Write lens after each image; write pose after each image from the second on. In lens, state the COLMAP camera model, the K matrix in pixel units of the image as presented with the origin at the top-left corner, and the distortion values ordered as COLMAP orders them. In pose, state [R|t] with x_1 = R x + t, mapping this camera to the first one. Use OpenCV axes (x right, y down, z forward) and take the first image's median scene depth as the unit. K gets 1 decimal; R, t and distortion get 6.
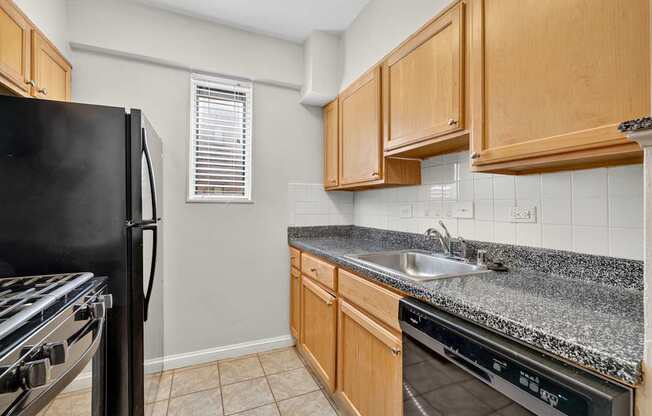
lens RADIAL K [[285.9, 0, 329.5], [0, 285.9, 209.2], [0, 0, 1]] dist [-0.000861, -0.000166]
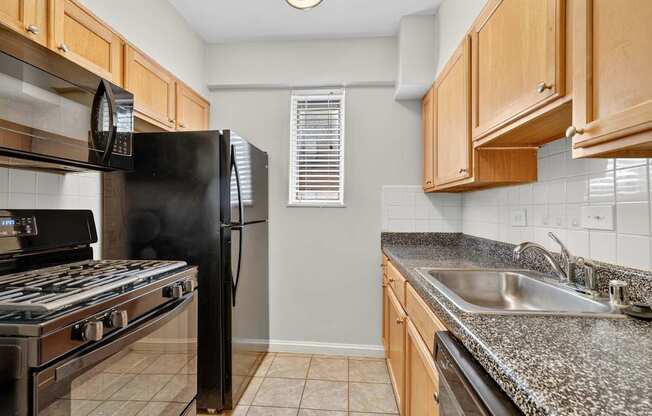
lens RADIAL K [[285.5, 0, 326.4], [0, 285.5, 212.4], [0, 0, 1]] dist [-0.003295, -0.000180]
pose [[0.877403, 0.006548, -0.479710, 0.204396], [-0.007869, 0.999969, -0.000743, -0.002154], [0.479690, 0.004427, 0.877427, 0.107036]]
